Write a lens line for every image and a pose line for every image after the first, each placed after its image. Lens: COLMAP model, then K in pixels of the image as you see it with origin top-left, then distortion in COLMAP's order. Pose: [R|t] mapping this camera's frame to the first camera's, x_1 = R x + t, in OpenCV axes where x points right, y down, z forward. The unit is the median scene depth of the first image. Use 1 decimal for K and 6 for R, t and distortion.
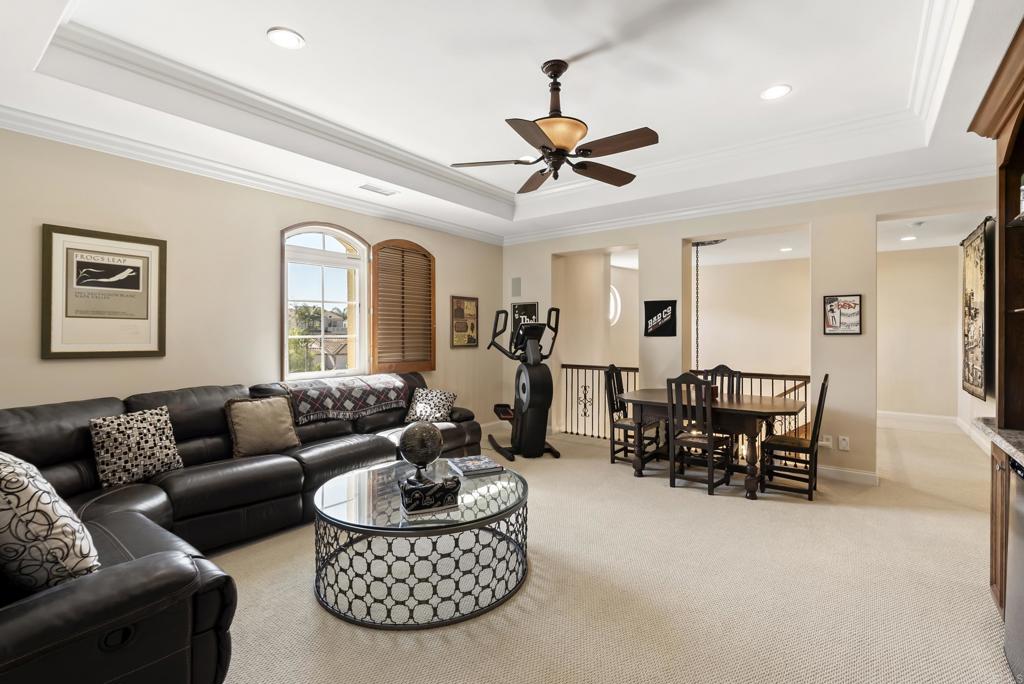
lens RADIAL K [[467.0, 0, 510.4], [0, 467.0, 338.2], [0, 0, 1]] dist [-0.004869, 0.001475]
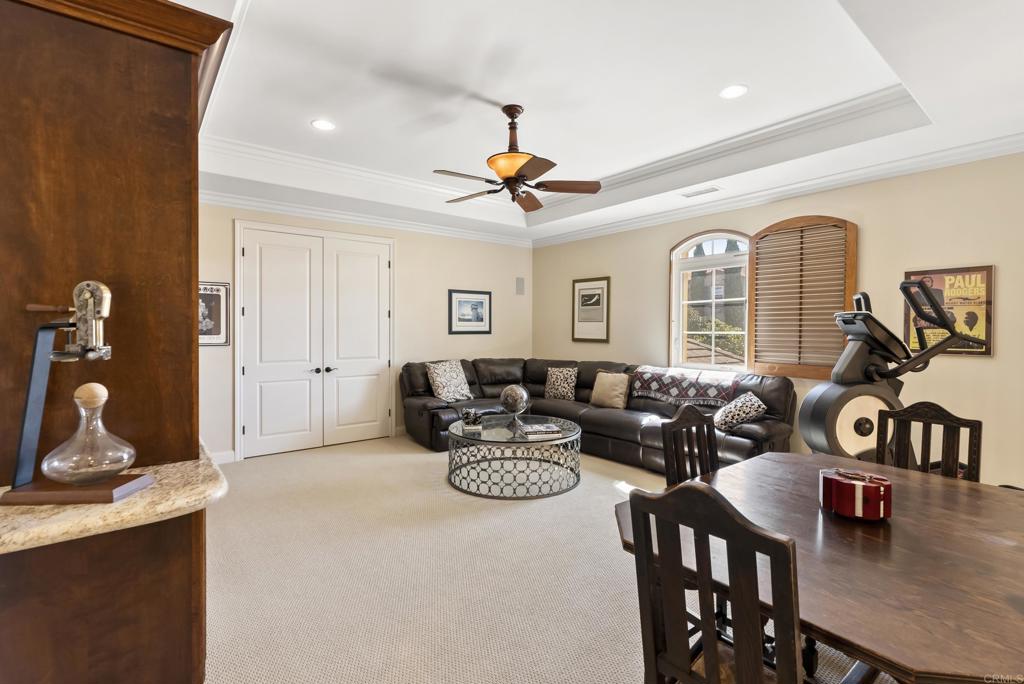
lens RADIAL K [[467.0, 0, 504.1], [0, 467.0, 334.3], [0, 0, 1]] dist [-0.004869, 0.001475]
pose [[-0.252844, 0.007299, -0.967480, 1.043638], [-0.015707, 0.999809, 0.011647, -0.006632], [0.967380, 0.018141, -0.252681, 1.056970]]
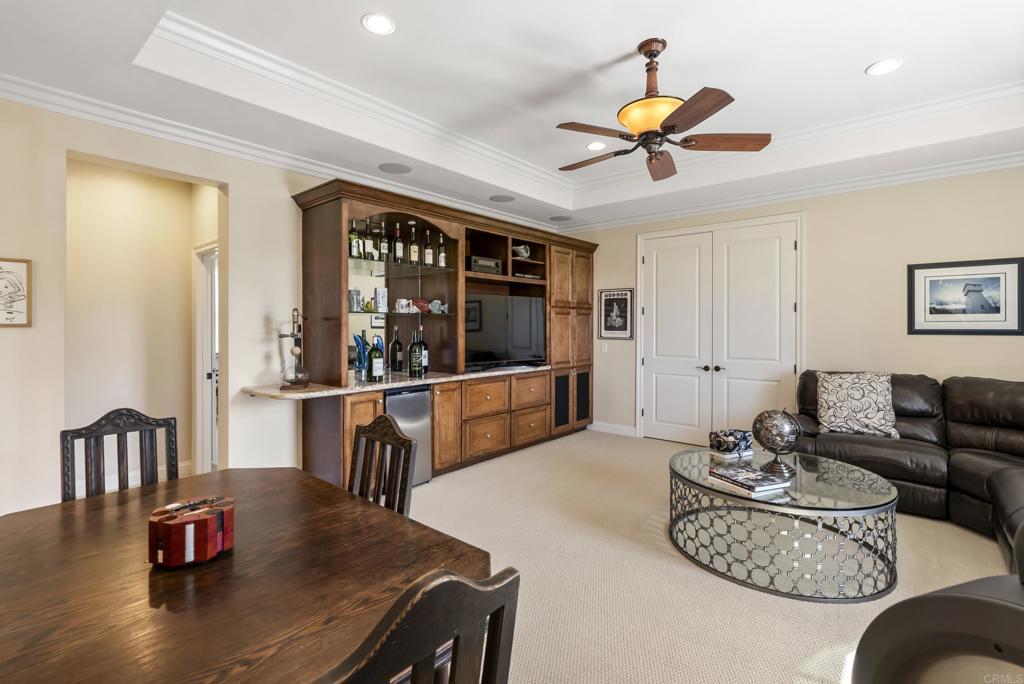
lens RADIAL K [[467.0, 0, 507.4], [0, 467.0, 333.8], [0, 0, 1]] dist [-0.004869, 0.001475]
pose [[-0.998859, -0.004107, 0.047572, 0.277609], [-0.002527, 0.999445, 0.033208, -0.019730], [-0.047682, 0.033050, -0.998316, 1.616125]]
